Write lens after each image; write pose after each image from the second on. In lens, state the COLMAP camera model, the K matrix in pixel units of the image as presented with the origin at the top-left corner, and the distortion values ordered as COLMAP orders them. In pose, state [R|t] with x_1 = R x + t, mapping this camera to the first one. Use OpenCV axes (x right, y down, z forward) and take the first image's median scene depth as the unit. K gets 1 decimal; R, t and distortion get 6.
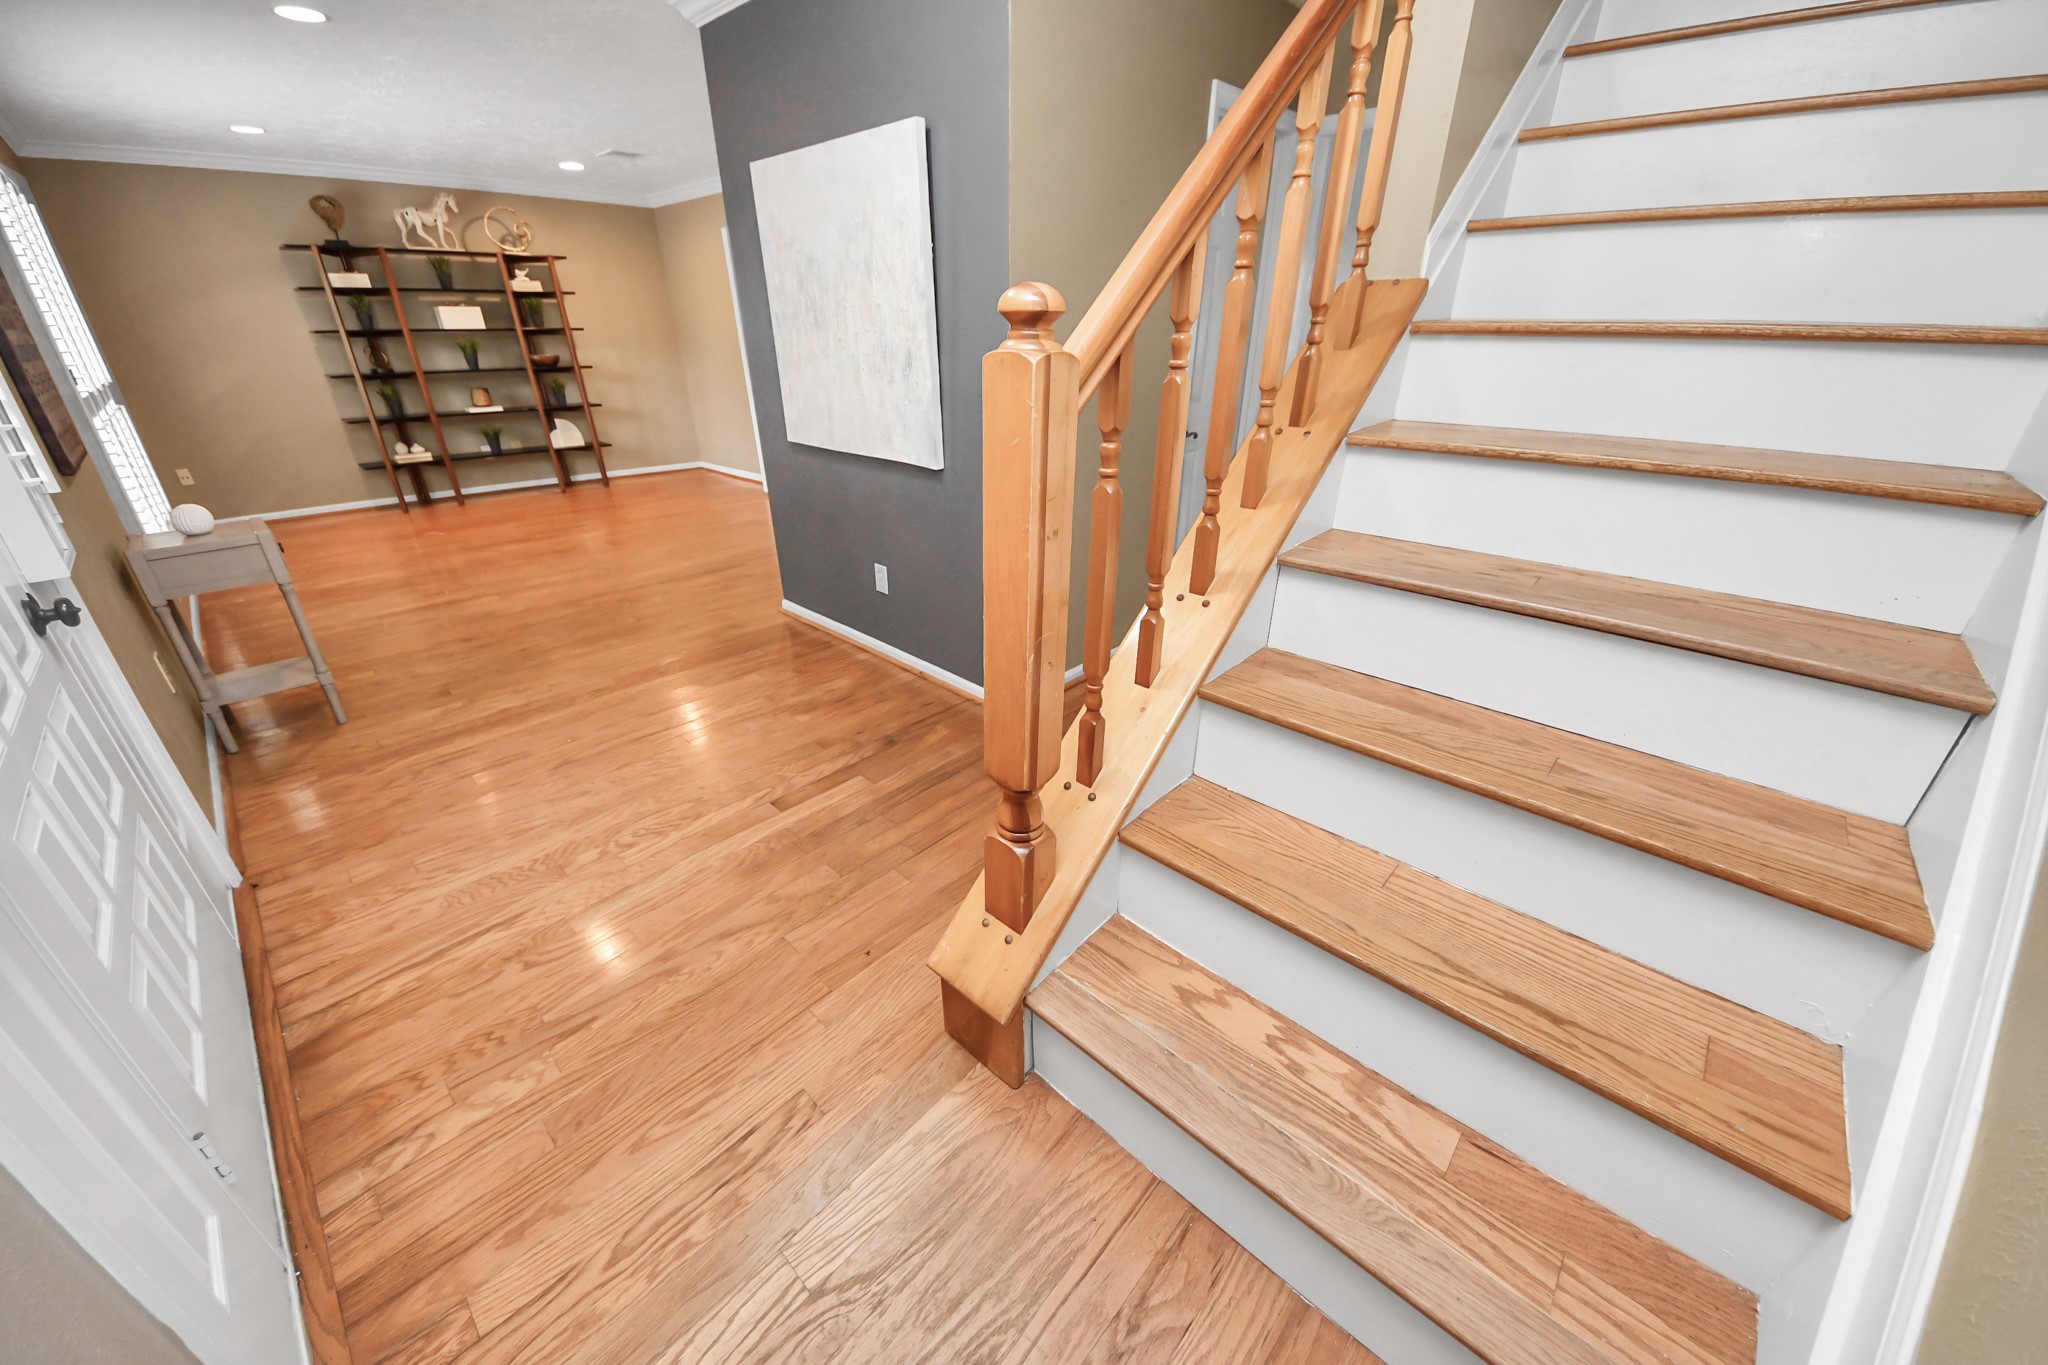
lens RADIAL K [[742.8, 0, 1012.2], [0, 742.8, 696.3], [0, 0, 1]] dist [0.012565, -0.009949]
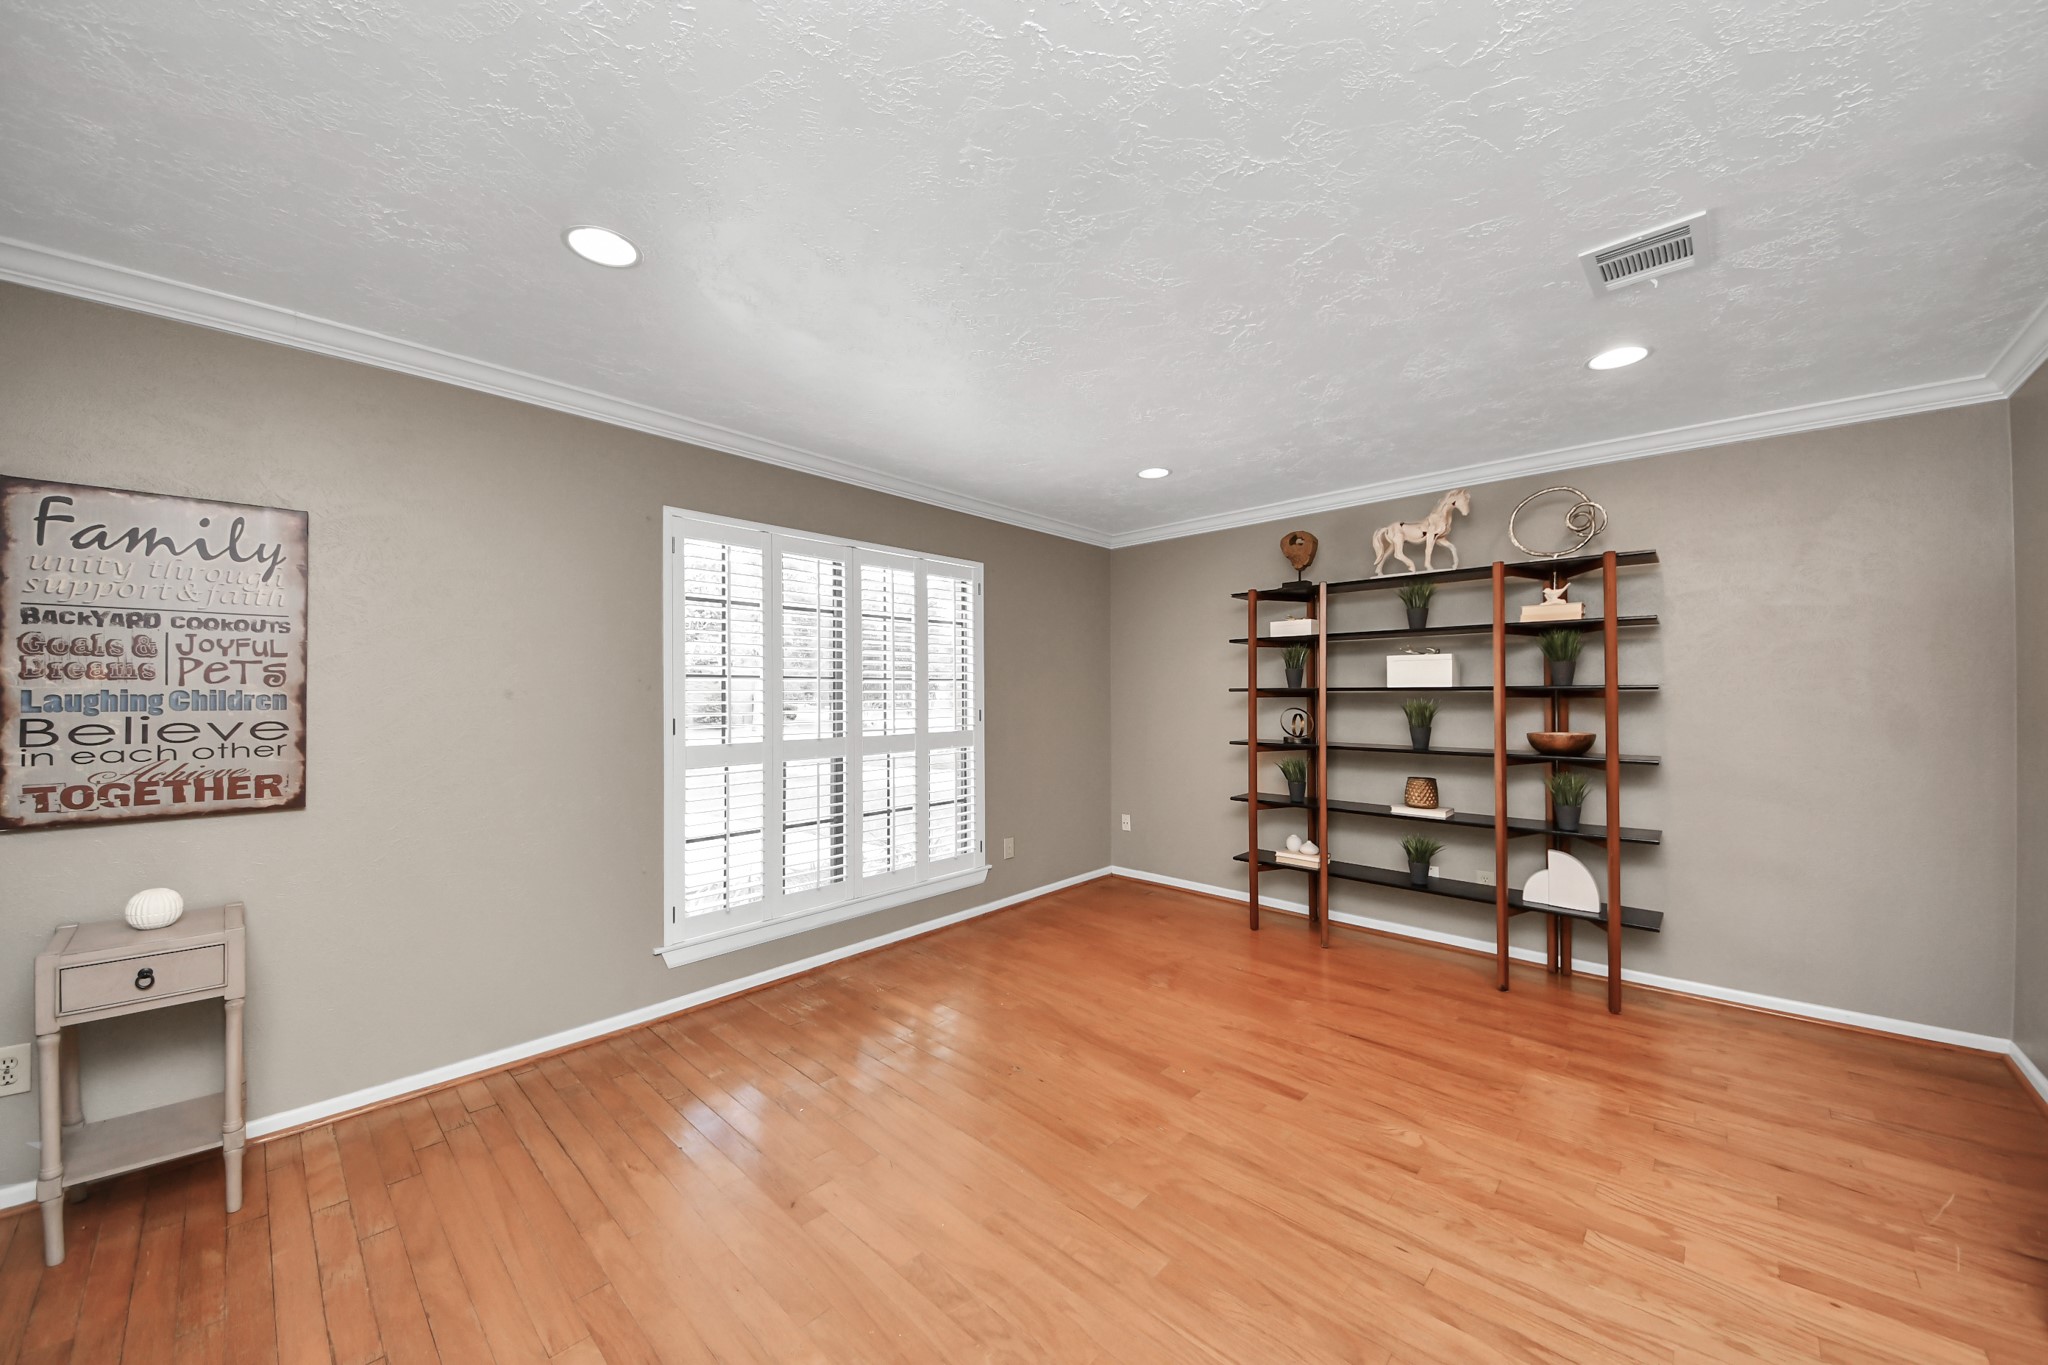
lens RADIAL K [[739.0, 0, 1021.8], [0, 739.0, 690.3], [0, 0, 1]] dist [0.036245, -0.020428]
pose [[0.008632, -0.000449, -0.999963, -0.135120], [-0.439918, 0.898028, -0.004201, -0.344653], [0.897996, 0.439938, 0.007555, 0.703346]]
